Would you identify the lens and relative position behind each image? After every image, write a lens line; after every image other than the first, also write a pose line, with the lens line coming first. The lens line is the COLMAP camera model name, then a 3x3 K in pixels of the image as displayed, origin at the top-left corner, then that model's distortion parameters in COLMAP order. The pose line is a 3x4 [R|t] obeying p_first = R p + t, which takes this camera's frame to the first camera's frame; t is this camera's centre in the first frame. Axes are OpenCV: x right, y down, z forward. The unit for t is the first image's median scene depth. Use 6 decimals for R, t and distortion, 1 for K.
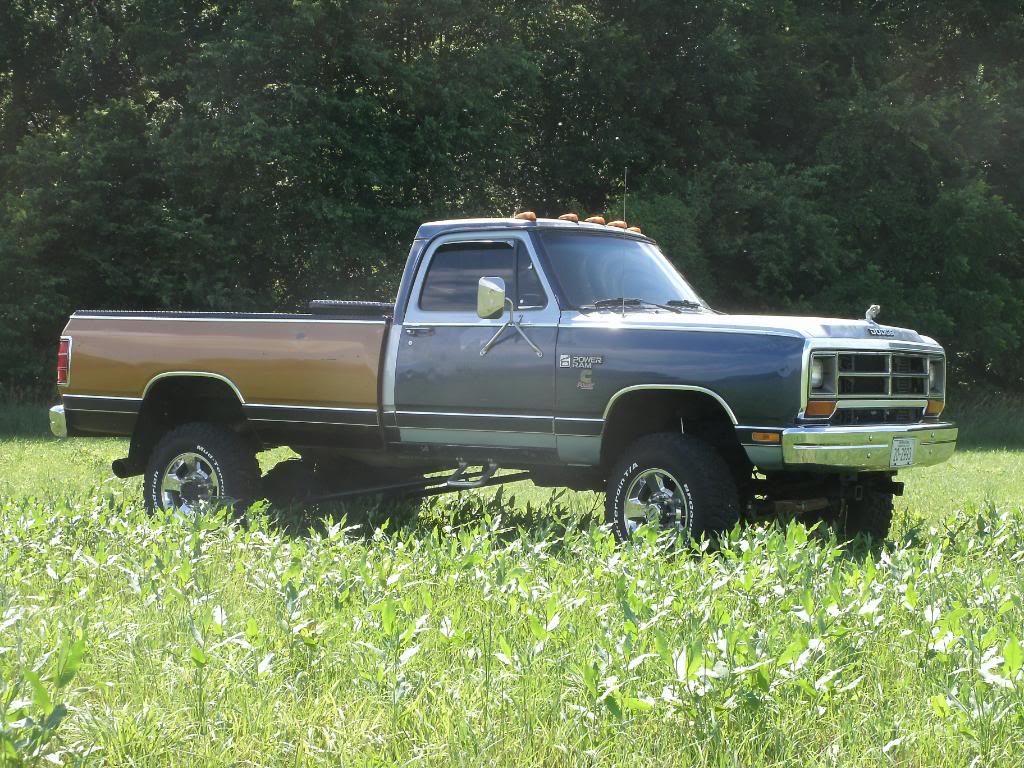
lens RADIAL K [[2074.9, 0, 512.0], [0, 2074.9, 384.8], [0, 0, 1]] dist [0.025216, 0.000000]
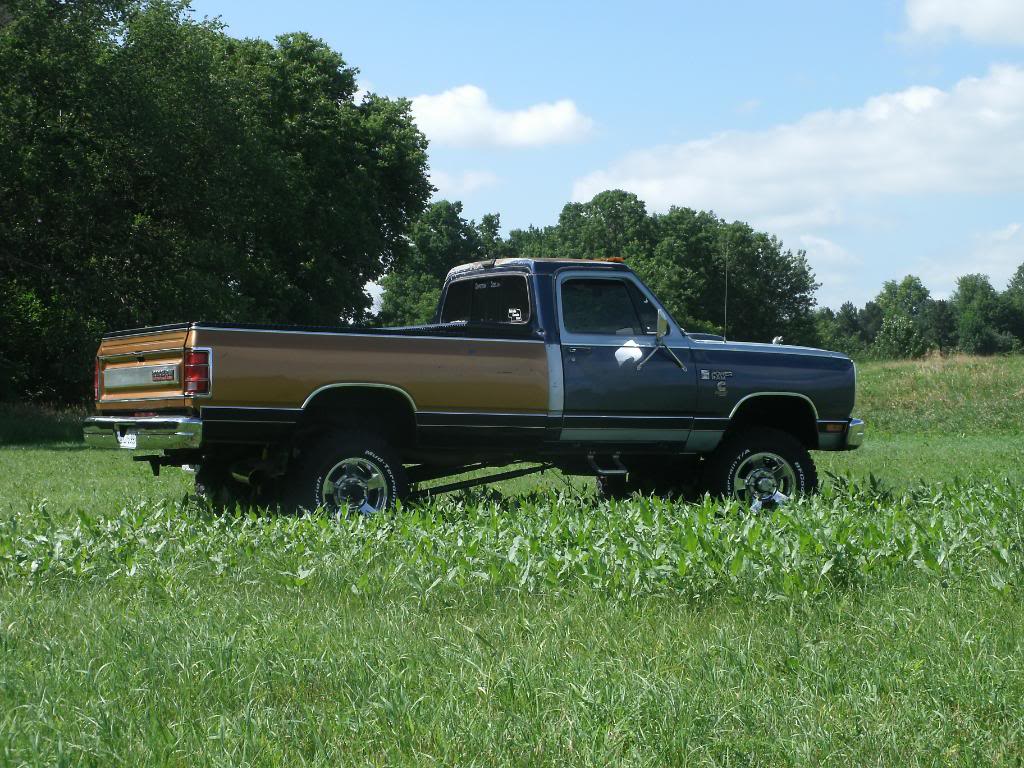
lens RADIAL K [[2366.0, 0, 499.2], [0, 2366.0, 396.3], [0, 0, 1]] dist [0.489529, 0.000000]
pose [[0.432288, -0.011933, 0.901656, -1.384685], [-0.001224, 0.999904, 0.013821, -0.018478], [-0.901735, -0.007079, 0.432232, 0.447989]]
